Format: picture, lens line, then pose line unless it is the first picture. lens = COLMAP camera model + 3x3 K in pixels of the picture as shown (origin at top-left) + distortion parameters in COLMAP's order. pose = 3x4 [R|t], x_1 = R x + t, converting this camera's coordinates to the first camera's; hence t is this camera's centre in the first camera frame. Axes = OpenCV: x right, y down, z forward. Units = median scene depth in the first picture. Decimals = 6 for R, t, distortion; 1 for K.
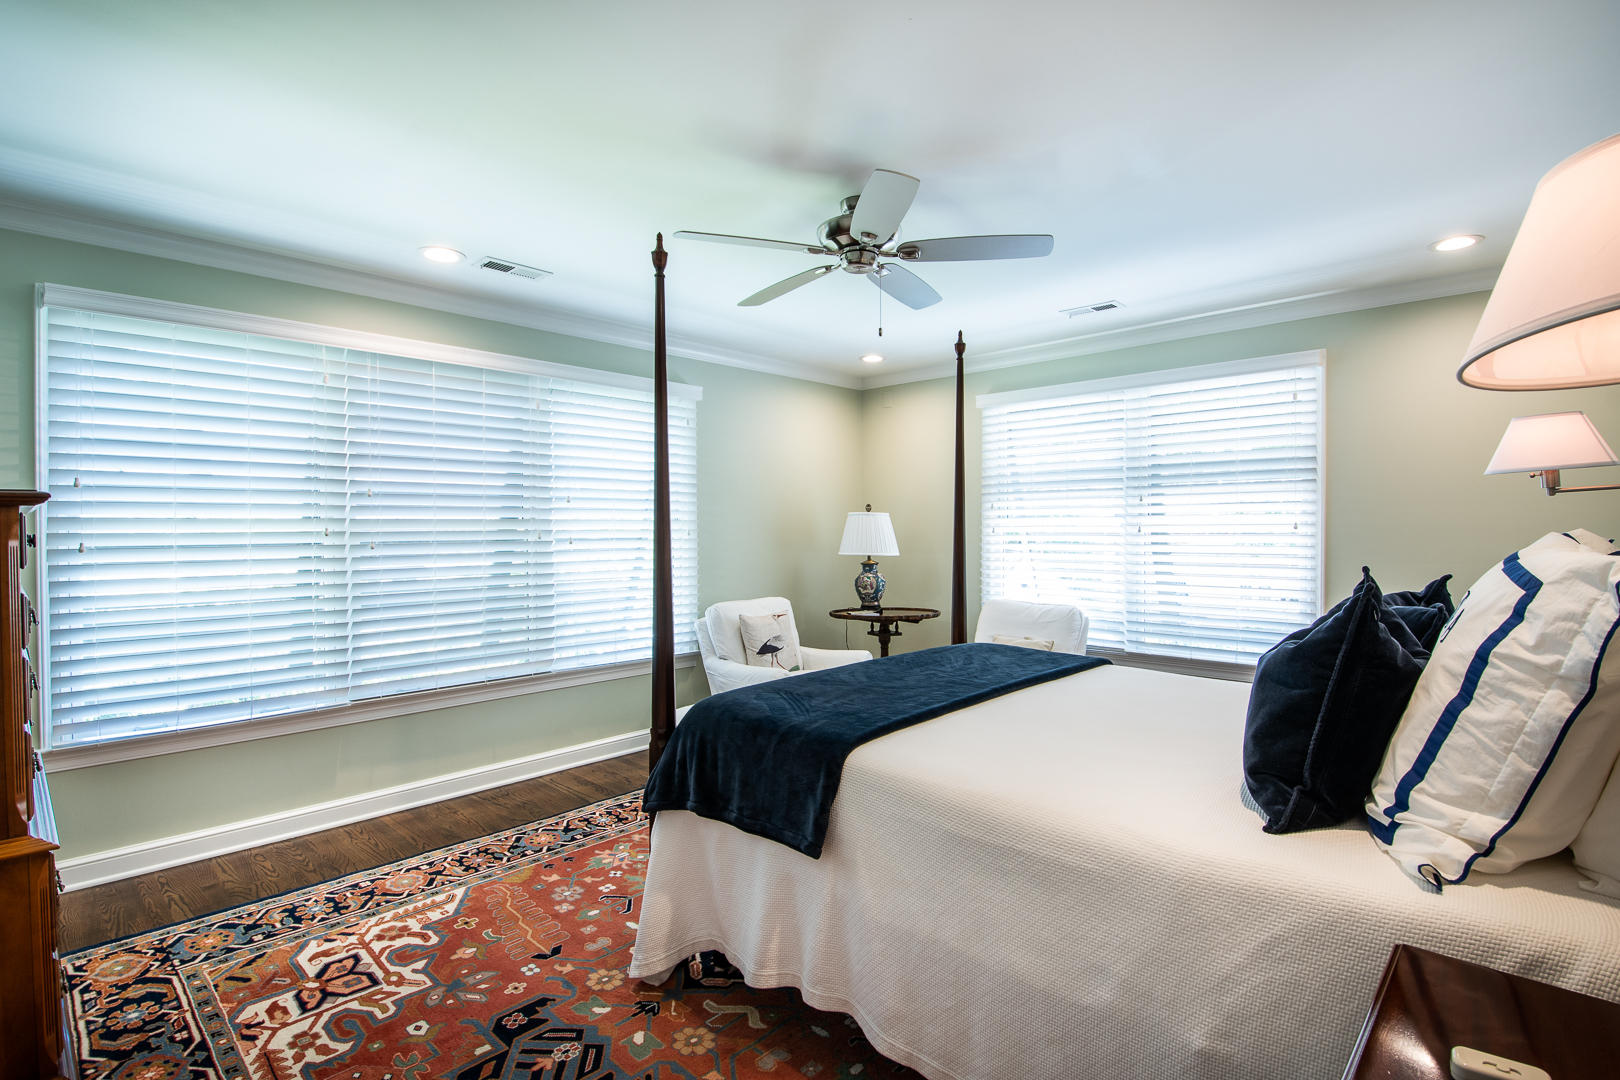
lens RADIAL K [[770.9, 0, 821.1], [0, 770.9, 533.1], [0, 0, 1]] dist [0.003343, -0.012628]
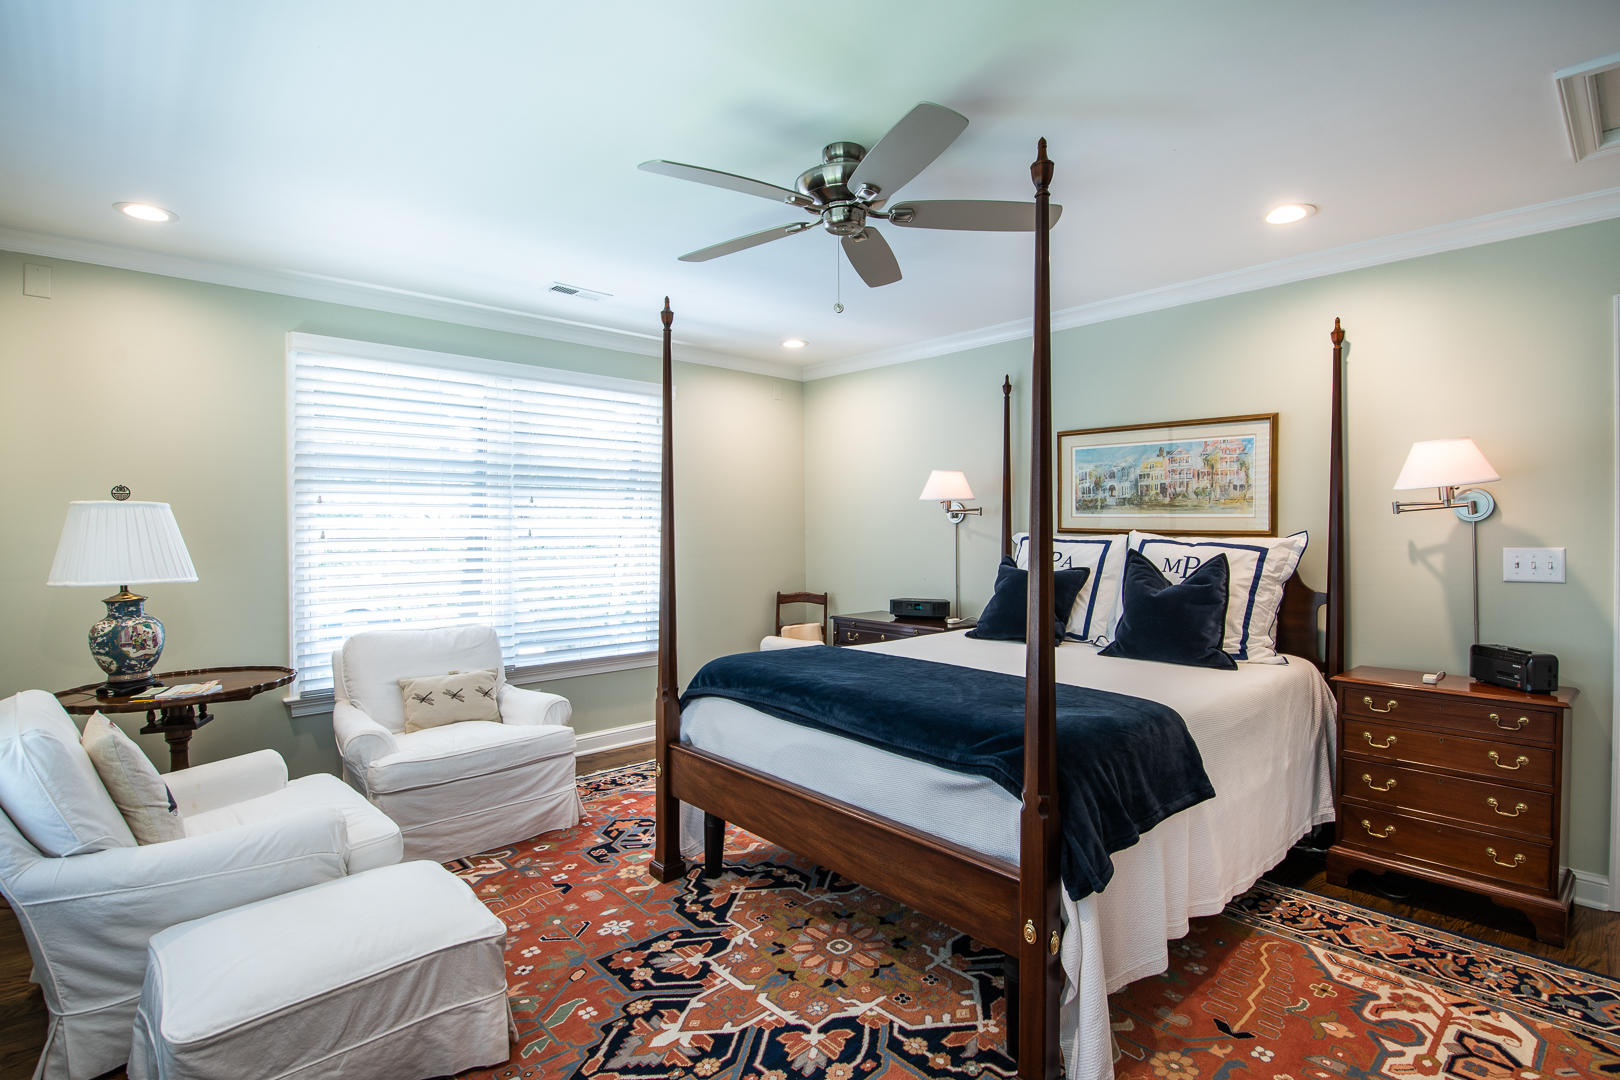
lens RADIAL K [[770.9, 0, 825.8], [0, 770.9, 534.2], [0, 0, 1]] dist [0.003343, -0.012628]
pose [[0.086804, -0.003535, 0.996219, -0.636690], [0.009062, 0.999955, 0.002759, -0.003403], [-0.996184, 0.008789, 0.086833, 0.745553]]
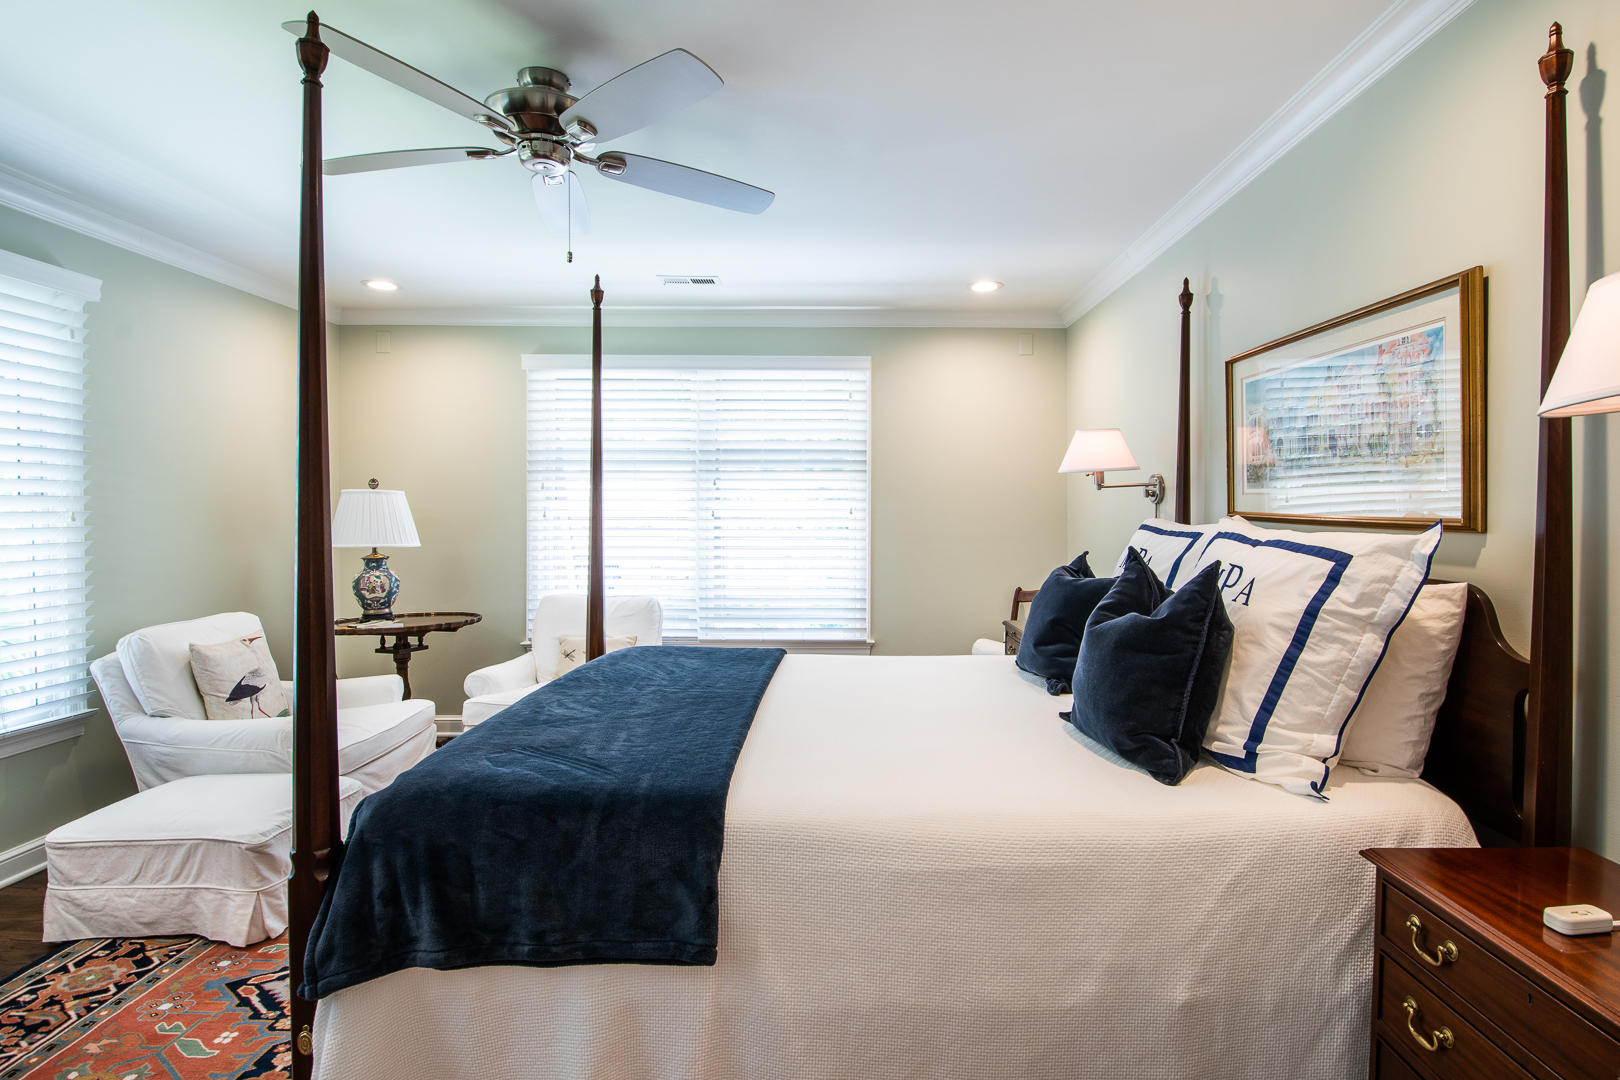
lens RADIAL K [[806.5, 0, 838.2], [0, 806.5, 517.6], [0, 0, 1]] dist [0.001226, -0.008141]
pose [[0.731178, -0.000127, 0.682187, -0.221240], [-0.000450, 1.000000, 0.000669, -0.001028], [-0.682187, -0.000796, 0.731178, 0.181044]]
